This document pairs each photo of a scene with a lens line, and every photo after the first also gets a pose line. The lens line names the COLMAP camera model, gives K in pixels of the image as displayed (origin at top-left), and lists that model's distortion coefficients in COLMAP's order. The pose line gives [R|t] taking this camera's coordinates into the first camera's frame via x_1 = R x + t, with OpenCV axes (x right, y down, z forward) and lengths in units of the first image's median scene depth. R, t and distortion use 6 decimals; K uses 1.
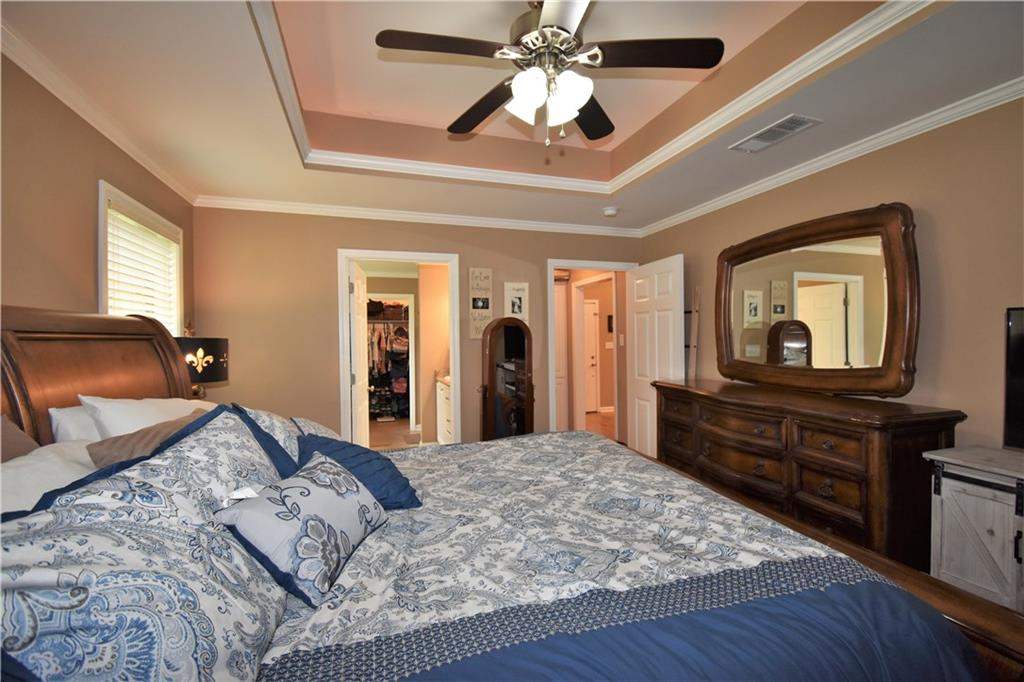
lens RADIAL K [[453.9, 0, 520.0], [0, 453.9, 340.5], [0, 0, 1]] dist [0.021494, -0.026616]
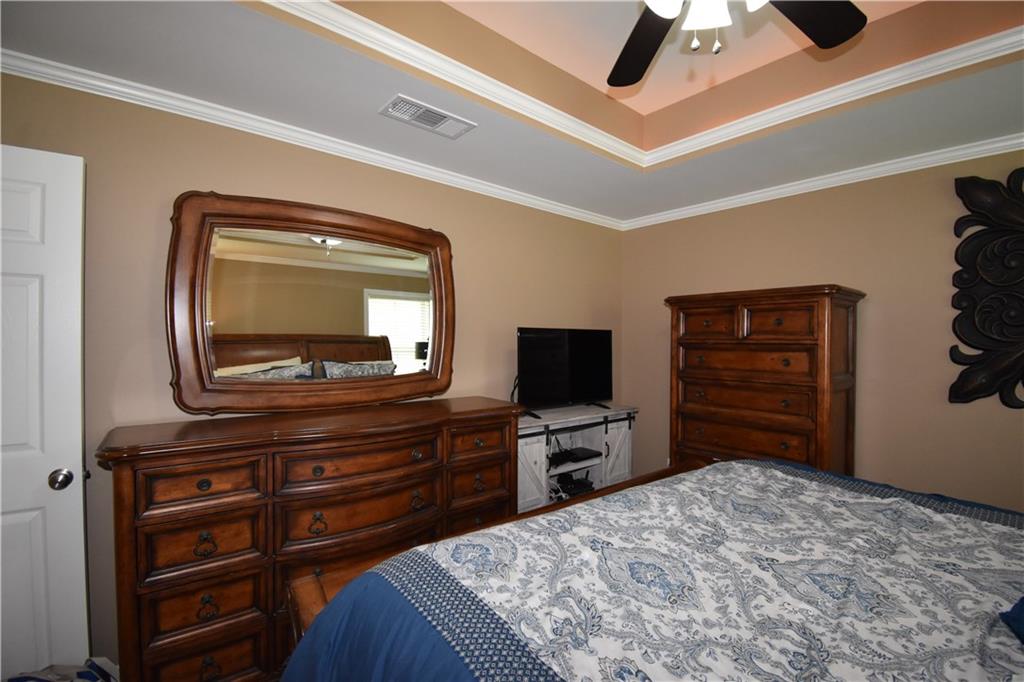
lens RADIAL K [[453.9, 0, 520.0], [0, 453.9, 340.5], [0, 0, 1]] dist [0.021494, -0.026616]
pose [[-0.387662, 0.007956, 0.921767, -0.400935], [0.002677, 0.999968, -0.007506, -0.009367], [-0.921798, -0.000442, -0.387671, 1.422539]]
